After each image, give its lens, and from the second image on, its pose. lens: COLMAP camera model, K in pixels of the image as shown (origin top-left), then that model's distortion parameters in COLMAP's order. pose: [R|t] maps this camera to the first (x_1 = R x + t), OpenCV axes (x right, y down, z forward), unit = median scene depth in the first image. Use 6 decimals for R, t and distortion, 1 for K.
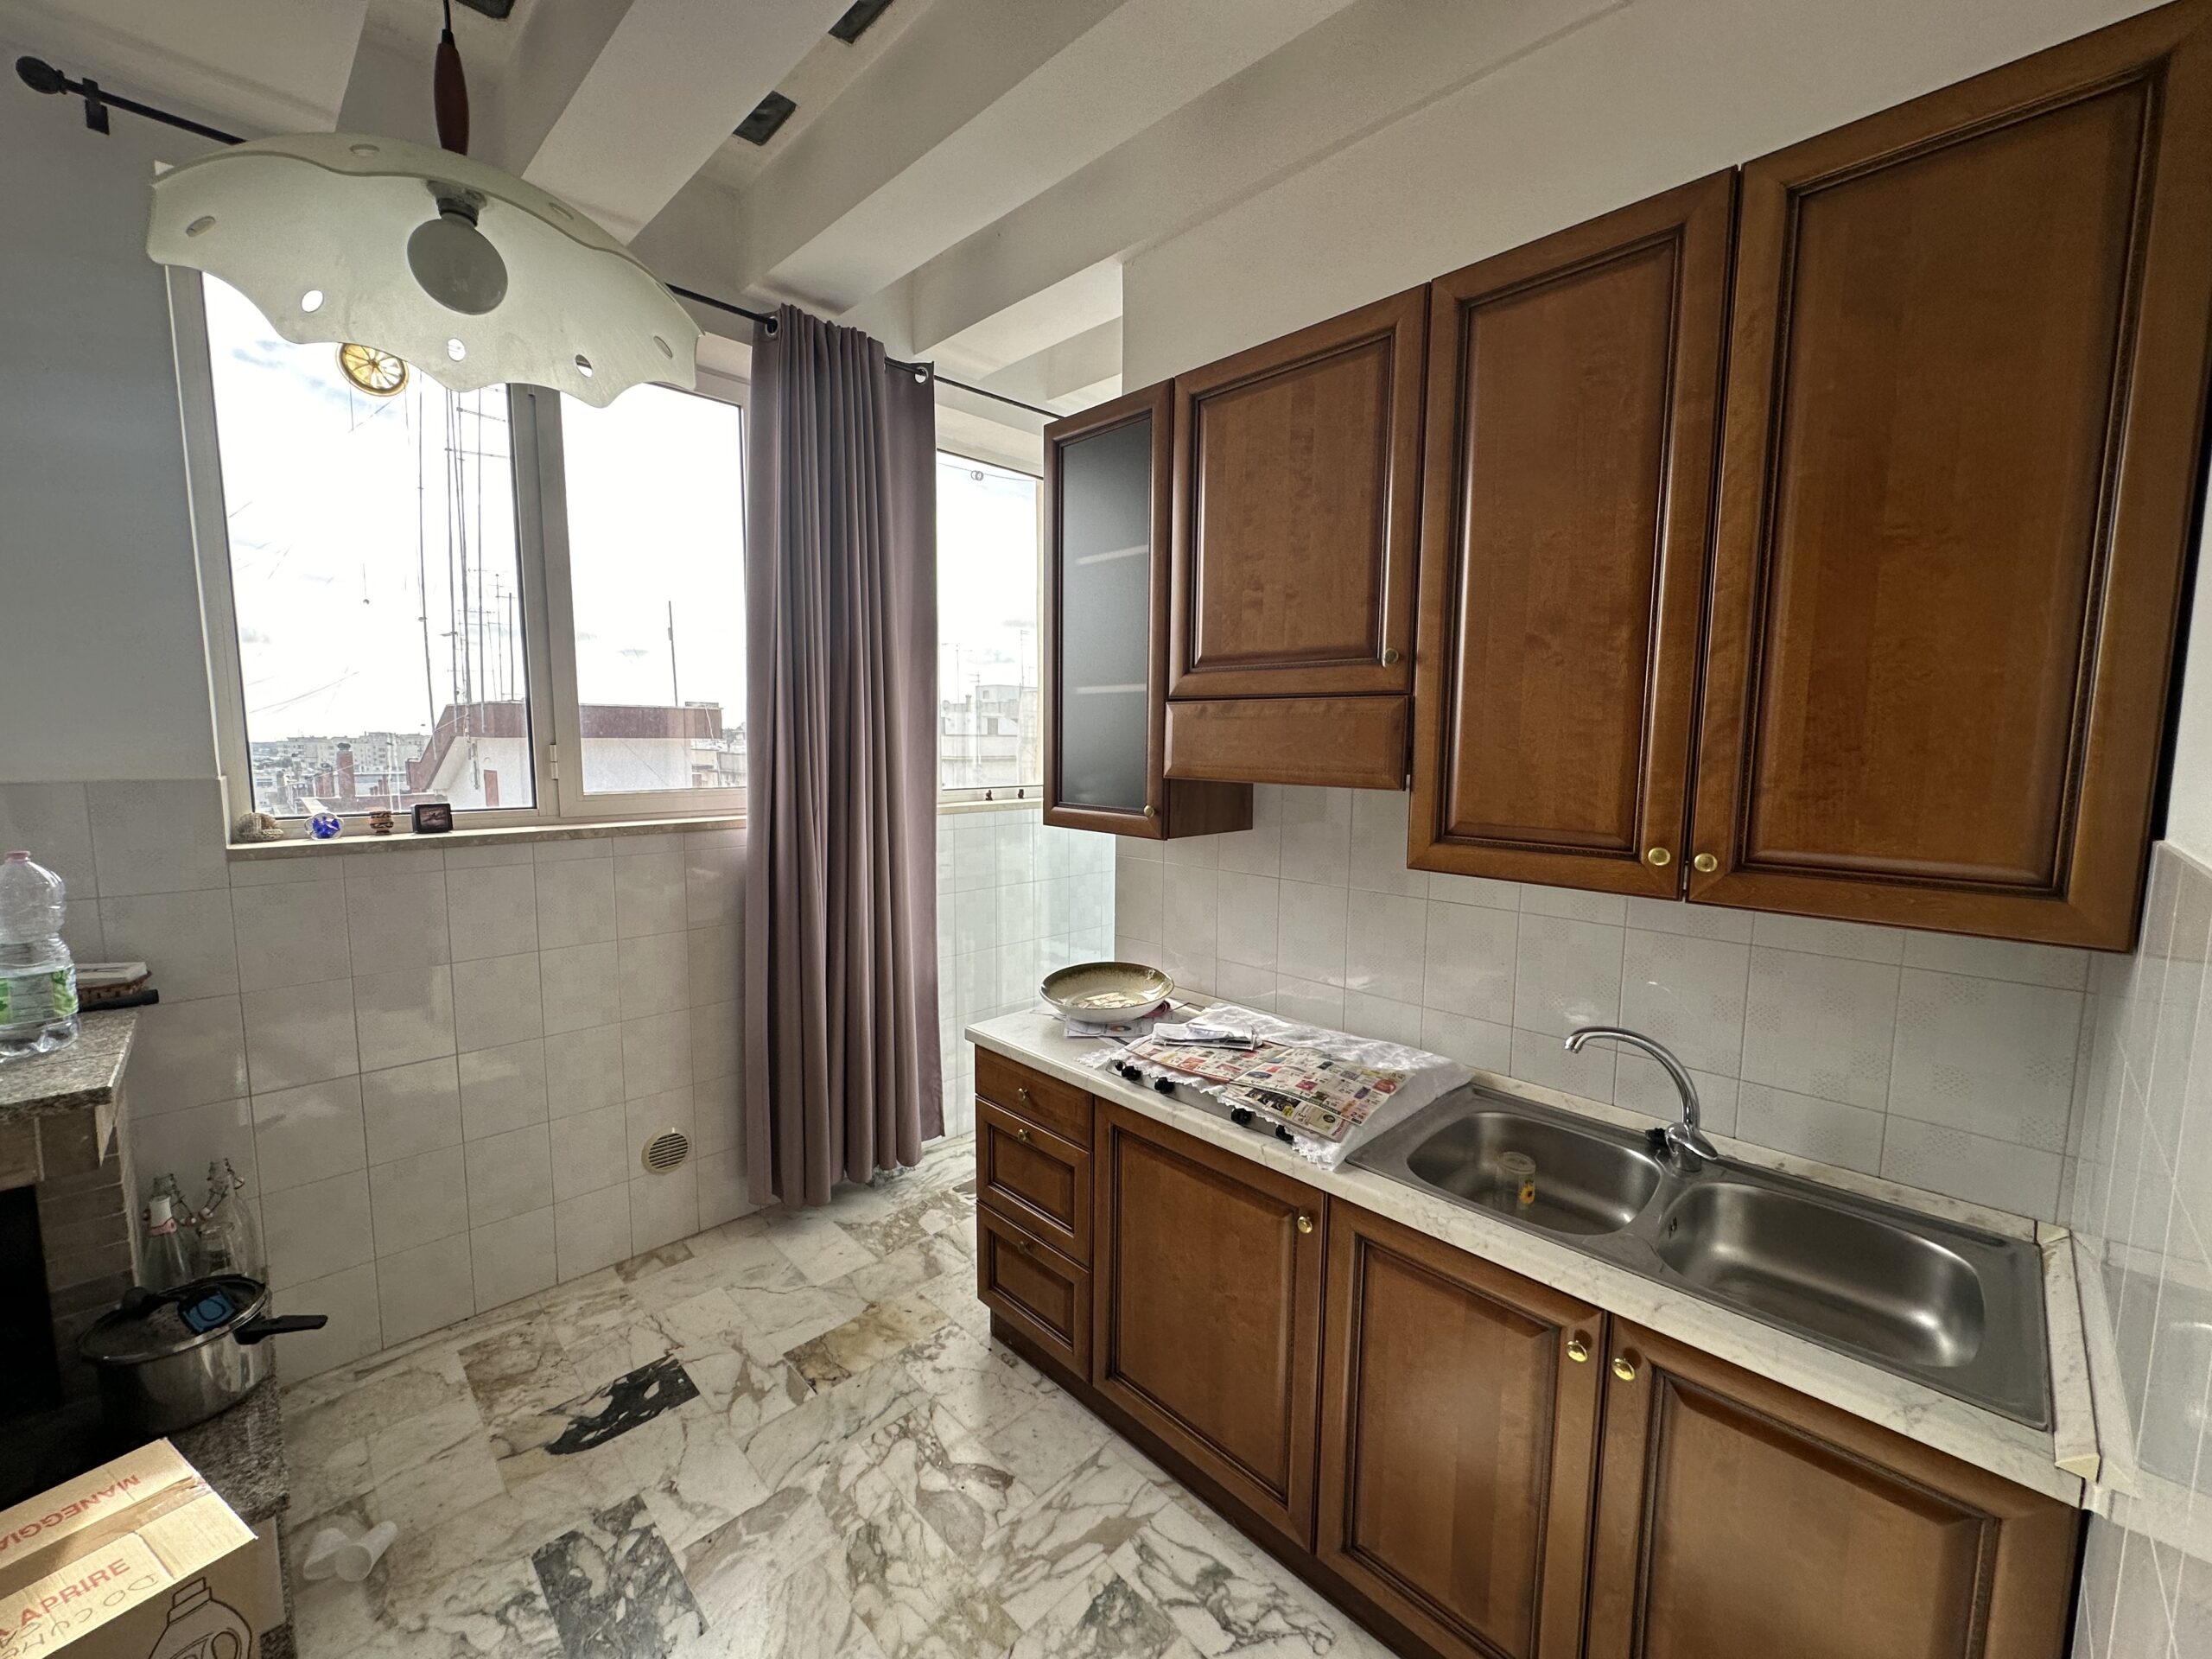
lens RADIAL K [[877.0, 0, 1110.0], [0, 877.0, 827.7], [0, 0, 1]] dist [-0.003163, 0.000550]
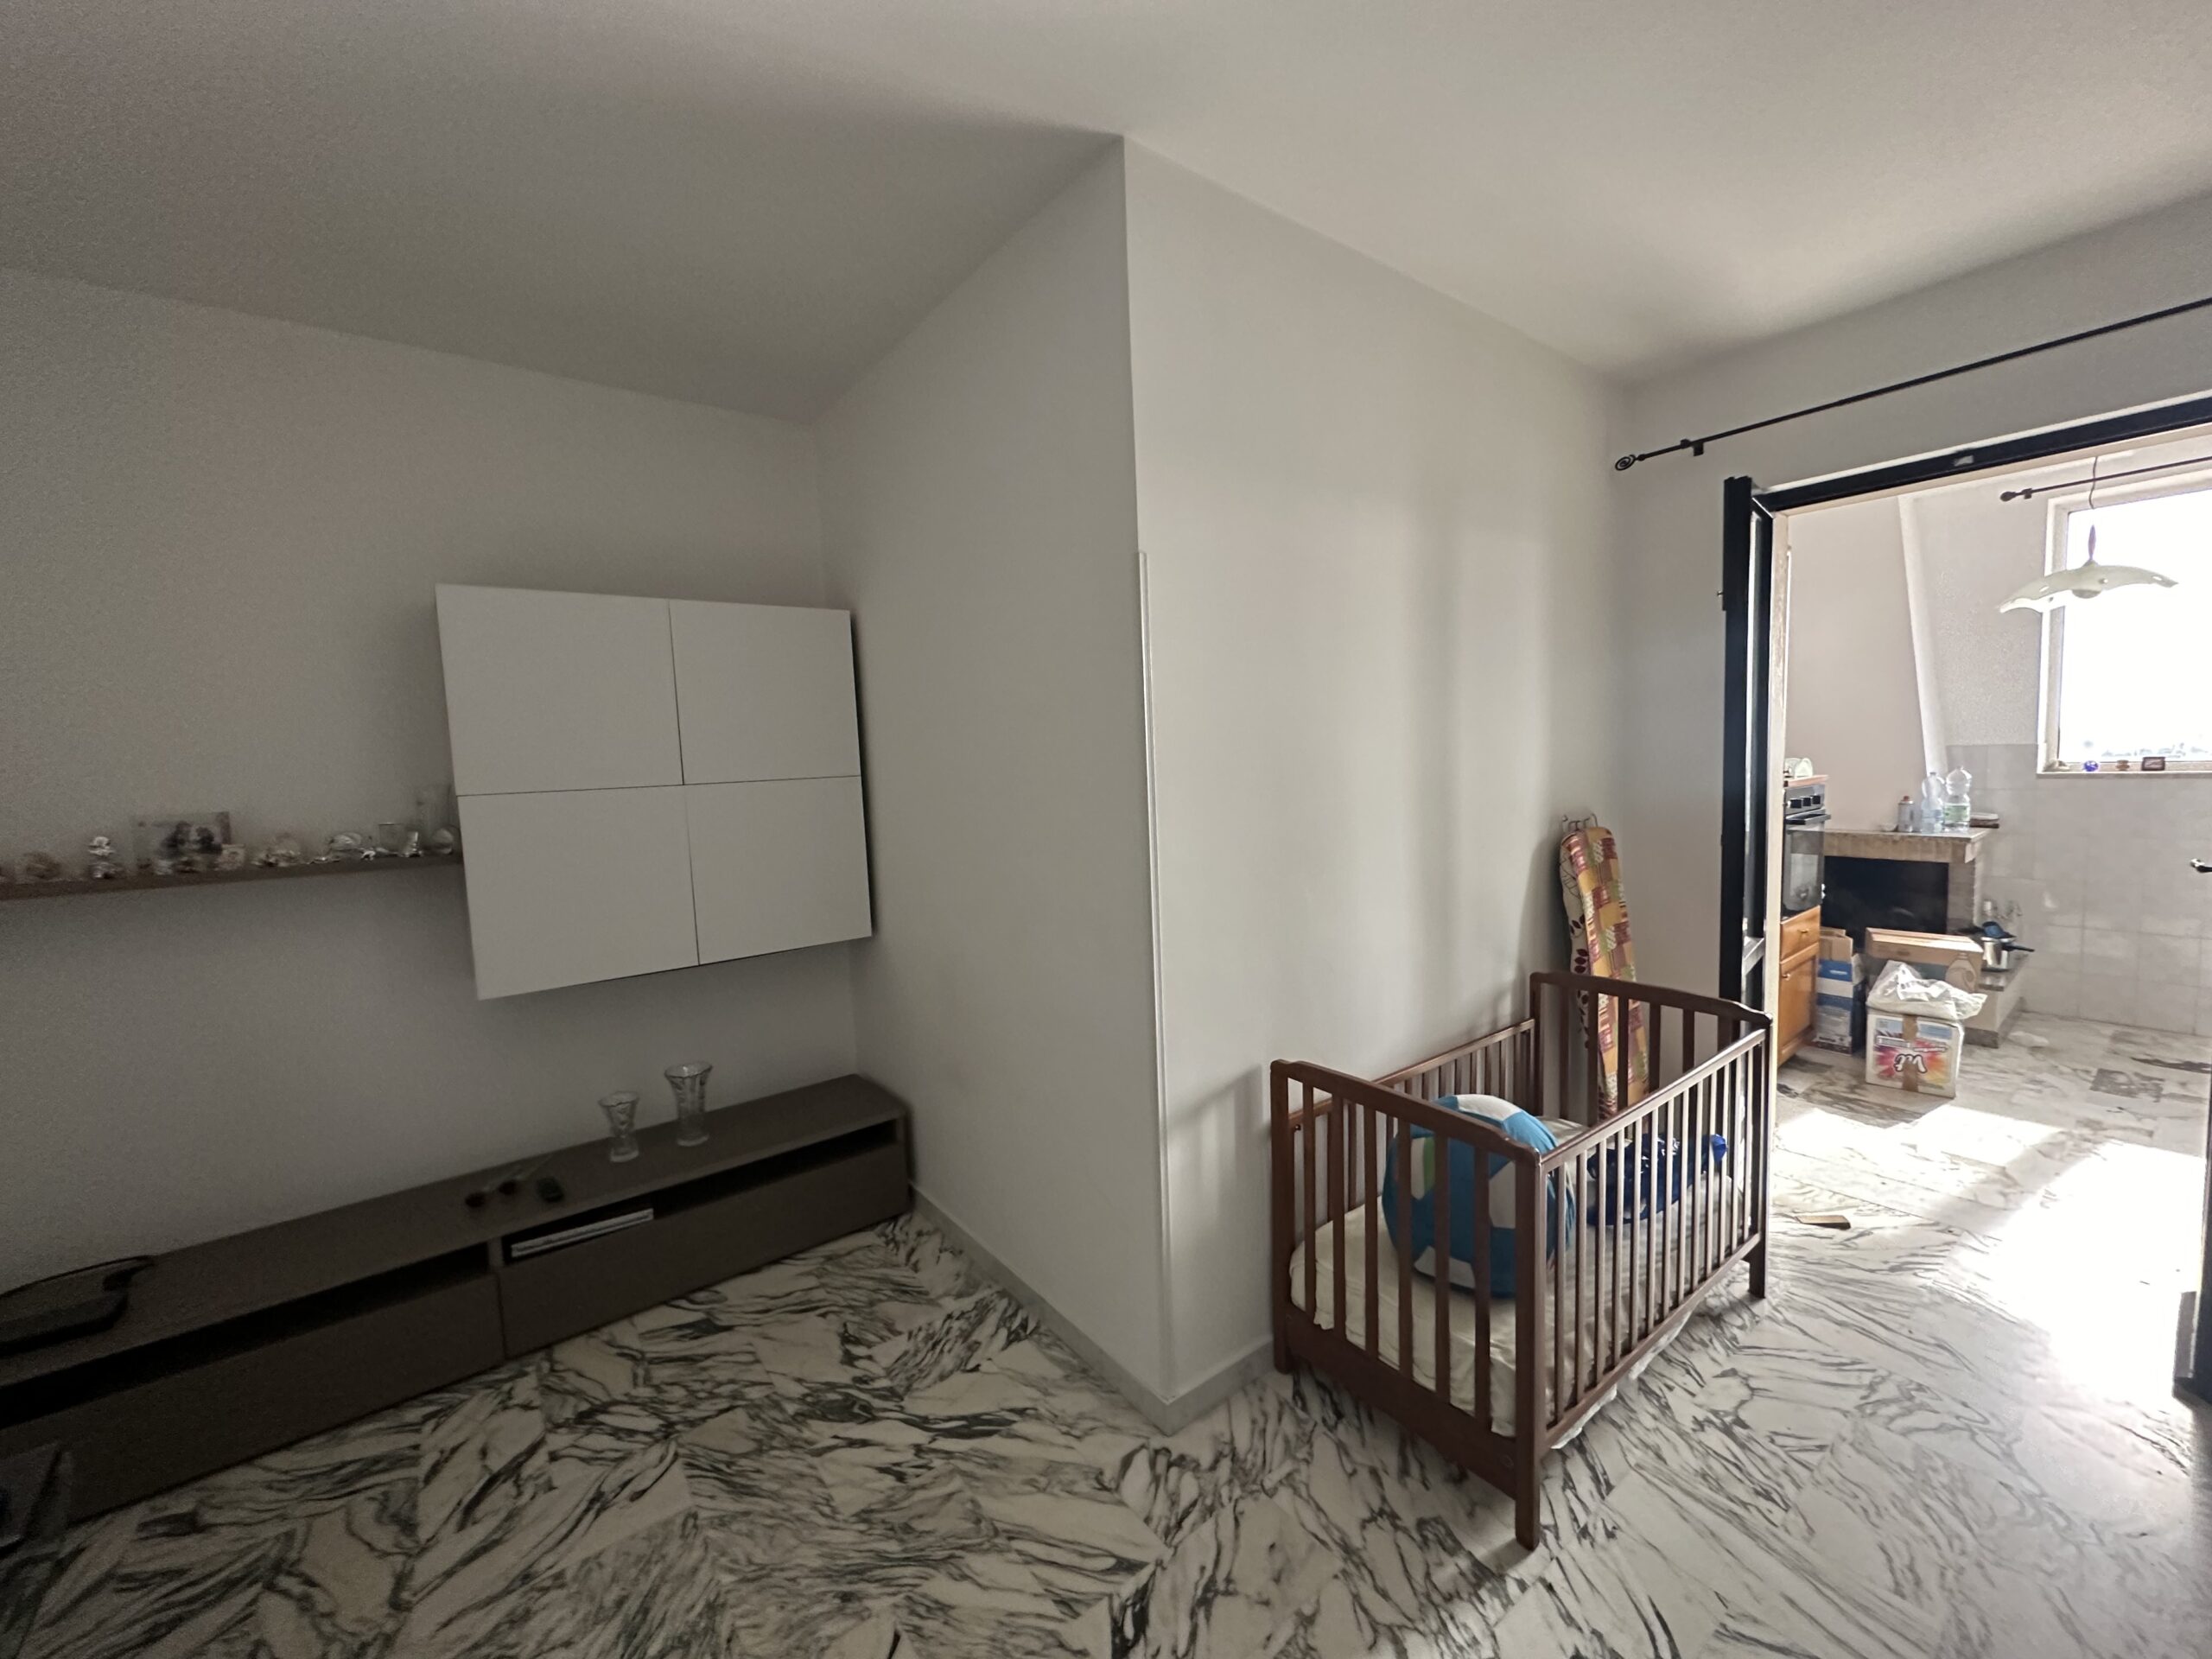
lens RADIAL K [[877.0, 0, 1108.5], [0, 877.0, 837.7], [0, 0, 1]] dist [-0.003163, 0.000550]
pose [[-0.121184, 0.084636, -0.989015, 1.710546], [-0.061458, 0.993807, 0.092577, 0.137780], [0.990726, 0.072002, -0.115232, -1.252630]]
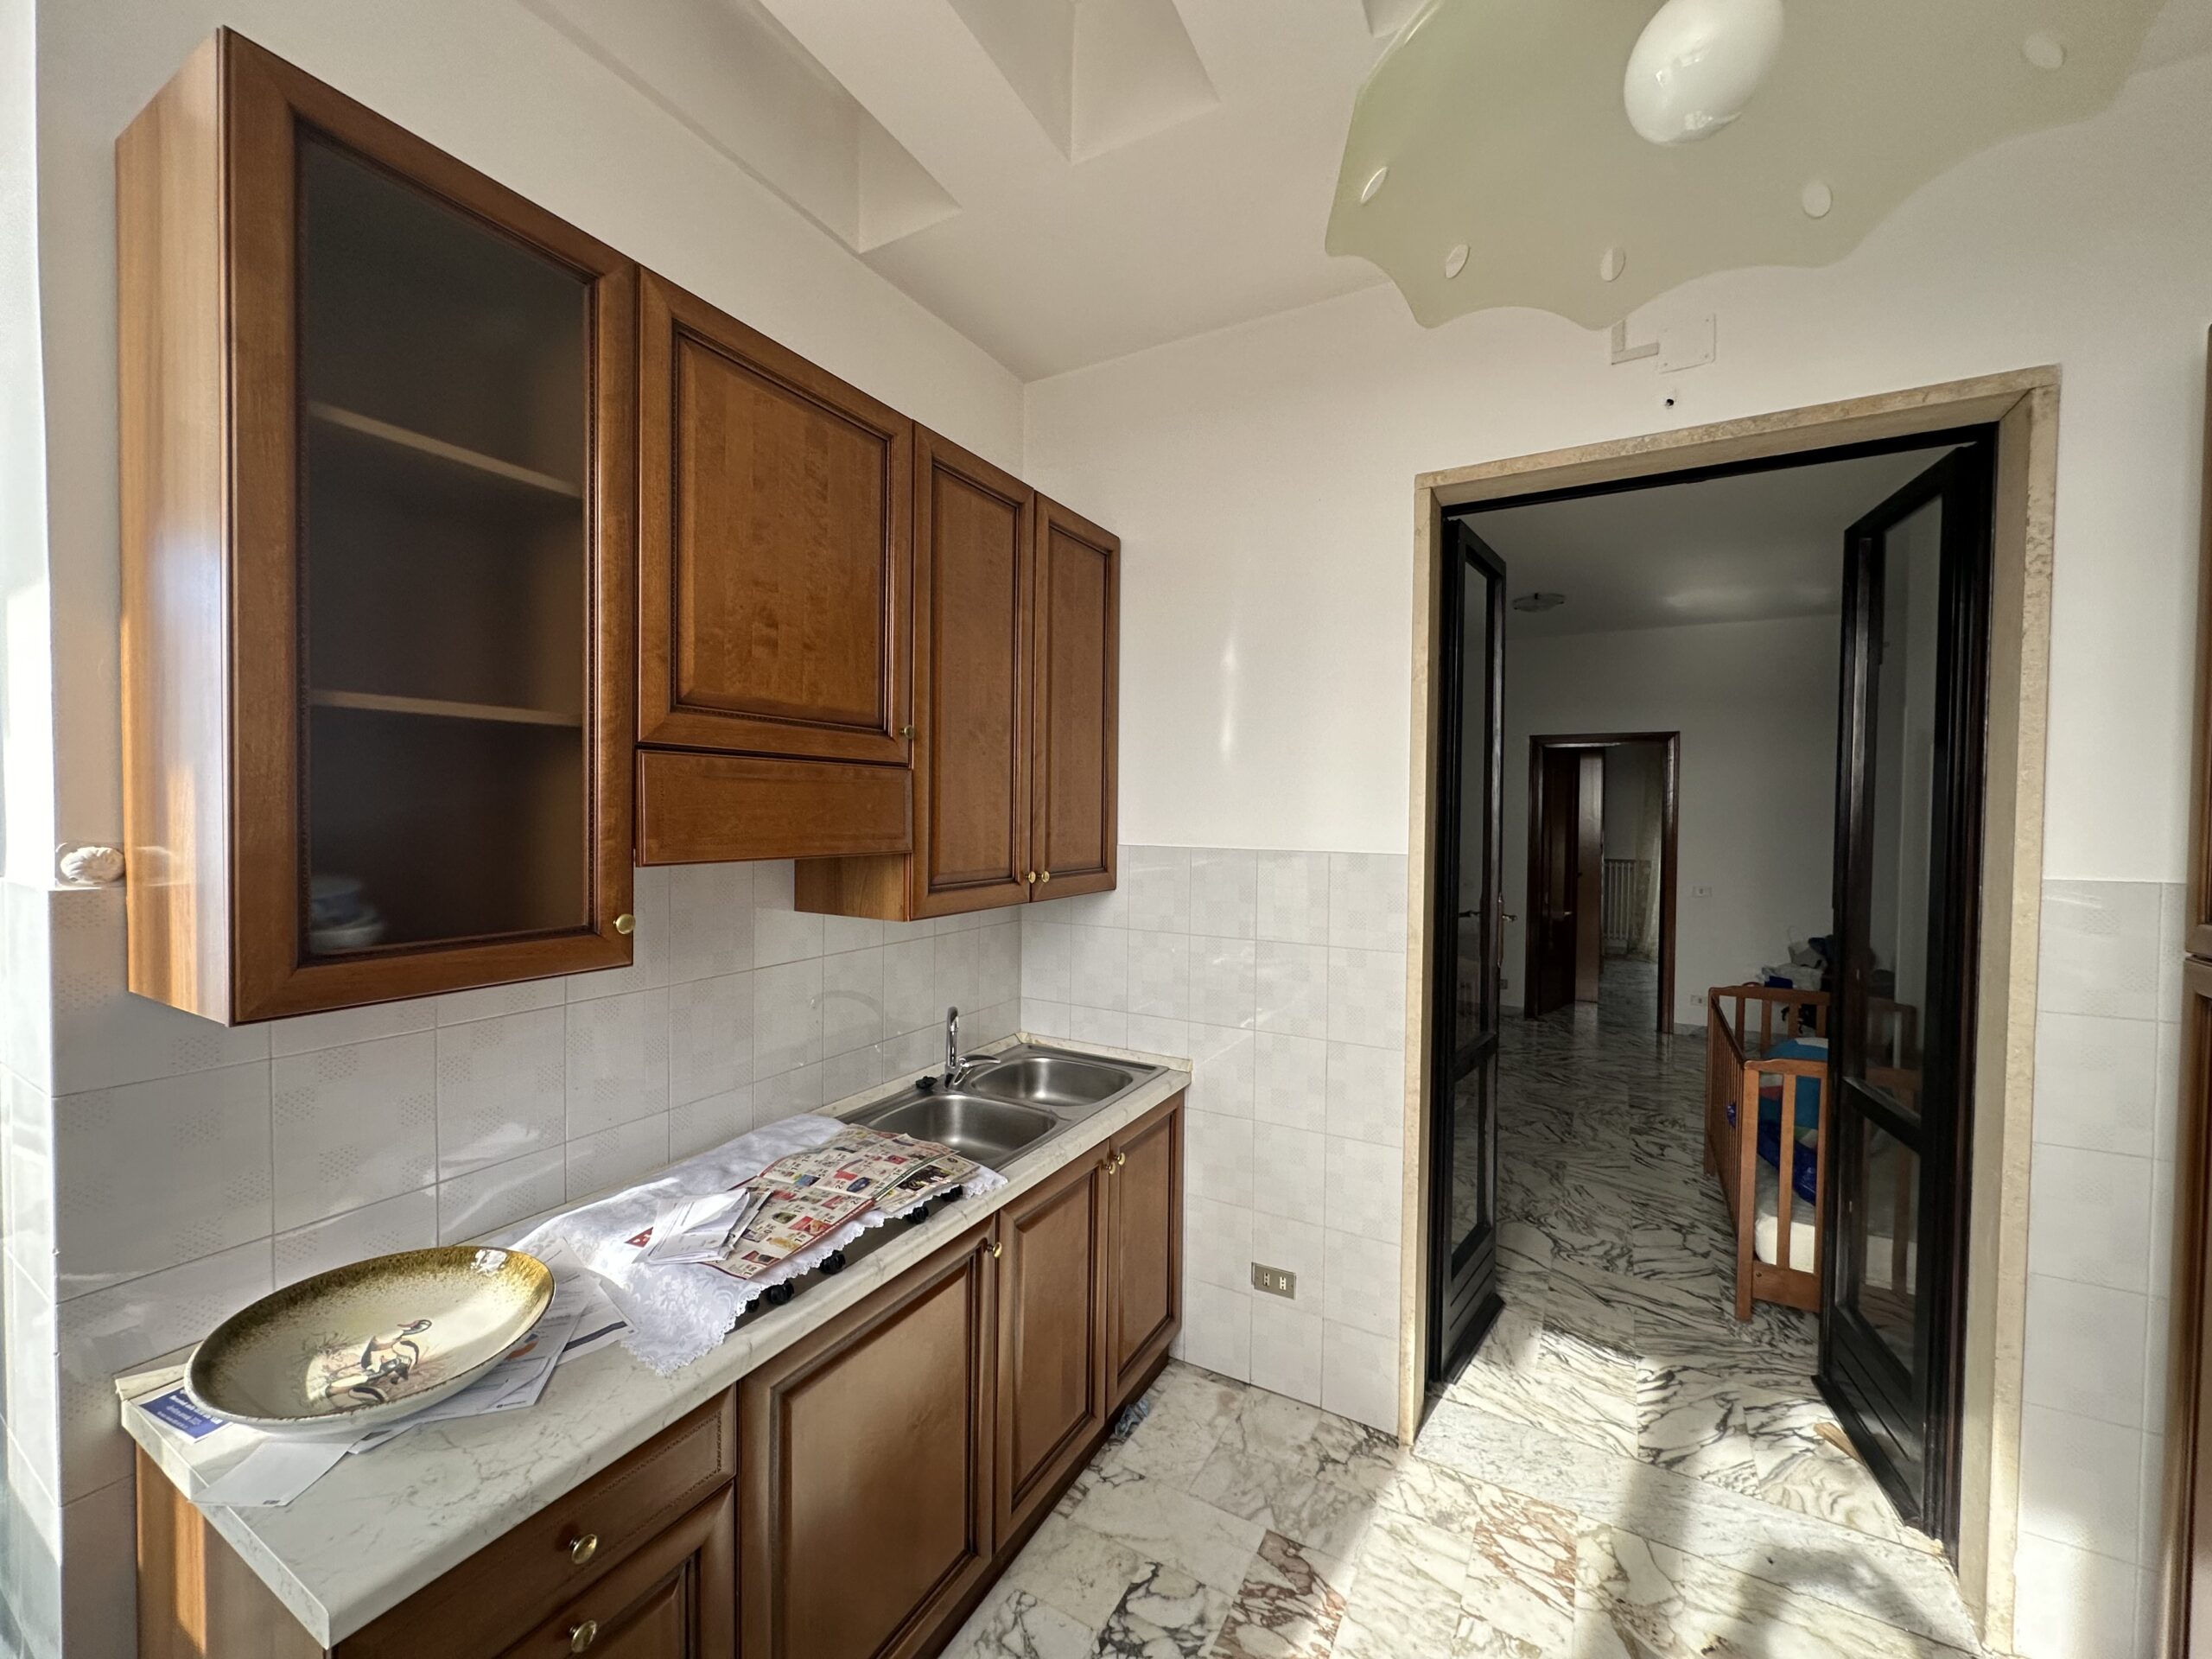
lens RADIAL K [[877.0, 0, 1103.0], [0, 877.0, 828.9], [0, 0, 1]] dist [-0.003163, 0.000550]
pose [[-0.269995, -0.033892, 0.962265, -0.665434], [0.087409, 0.994391, 0.059549, -0.096190], [-0.958886, 0.100188, -0.265518, 0.871313]]
